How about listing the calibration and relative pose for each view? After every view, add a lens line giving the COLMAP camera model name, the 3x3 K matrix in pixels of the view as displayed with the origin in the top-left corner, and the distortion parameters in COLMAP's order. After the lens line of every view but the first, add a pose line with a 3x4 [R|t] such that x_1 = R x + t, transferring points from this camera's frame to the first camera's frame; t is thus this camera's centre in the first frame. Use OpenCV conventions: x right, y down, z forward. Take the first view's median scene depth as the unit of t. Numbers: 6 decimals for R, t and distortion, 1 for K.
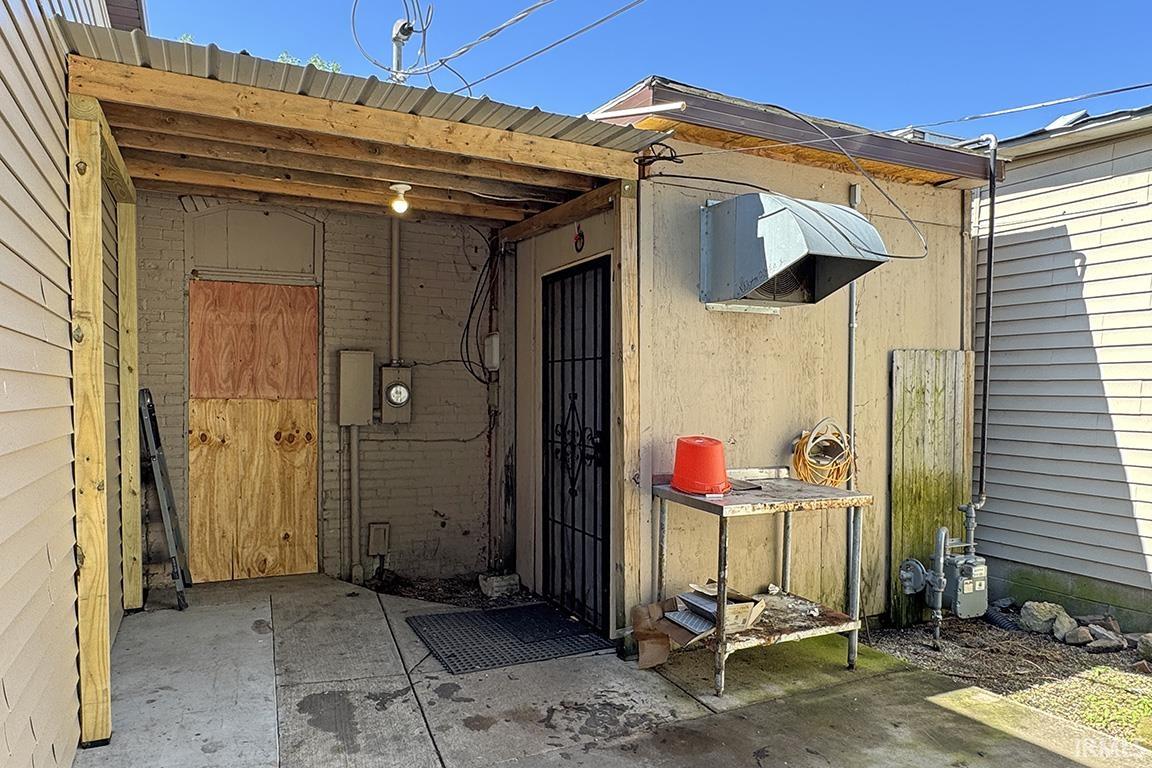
lens RADIAL K [[748.3, 0, 575.1], [0, 748.3, 388.5], [0, 0, 1]] dist [-0.000342, -0.000078]
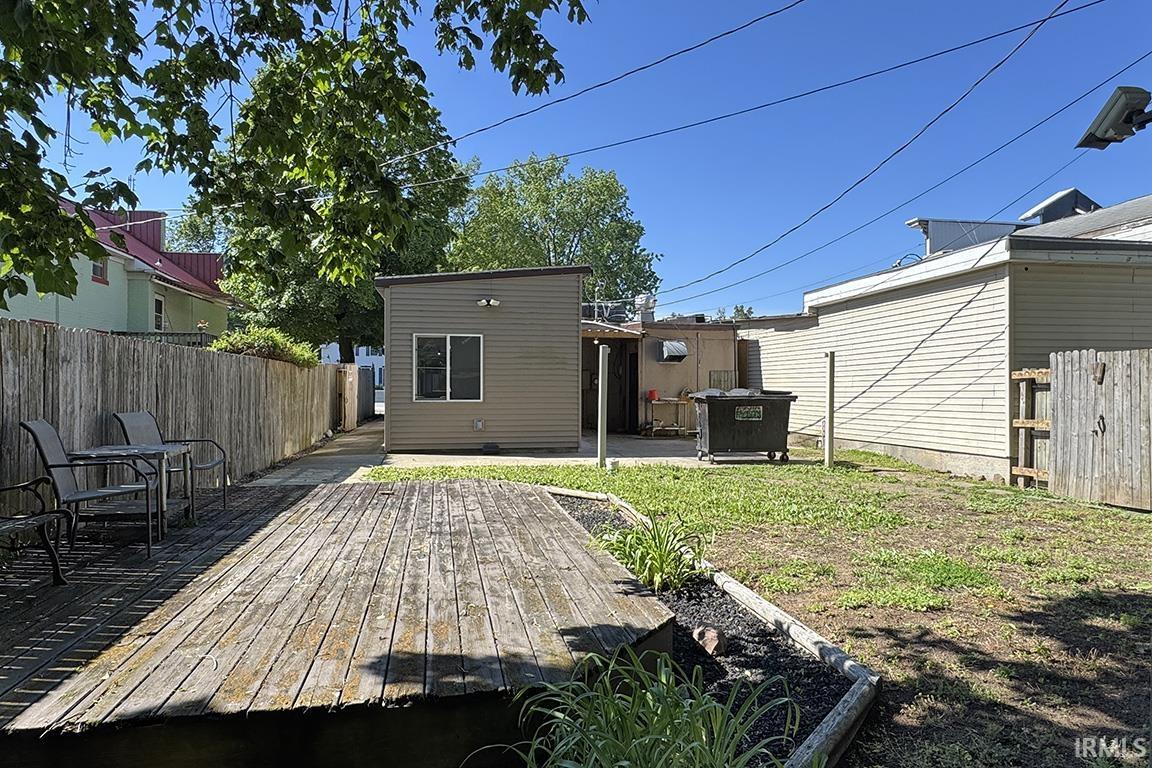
lens RADIAL K [[670.6, 0, 574.6], [0, 670.6, 386.2], [0, 0, 1]] dist [0.000003, 0.000000]
pose [[0.964212, 0.001831, -0.265125, 0.835425], [-0.002522, 0.999994, -0.002266, 0.052508], [0.265119, 0.002854, 0.964211, -3.416261]]
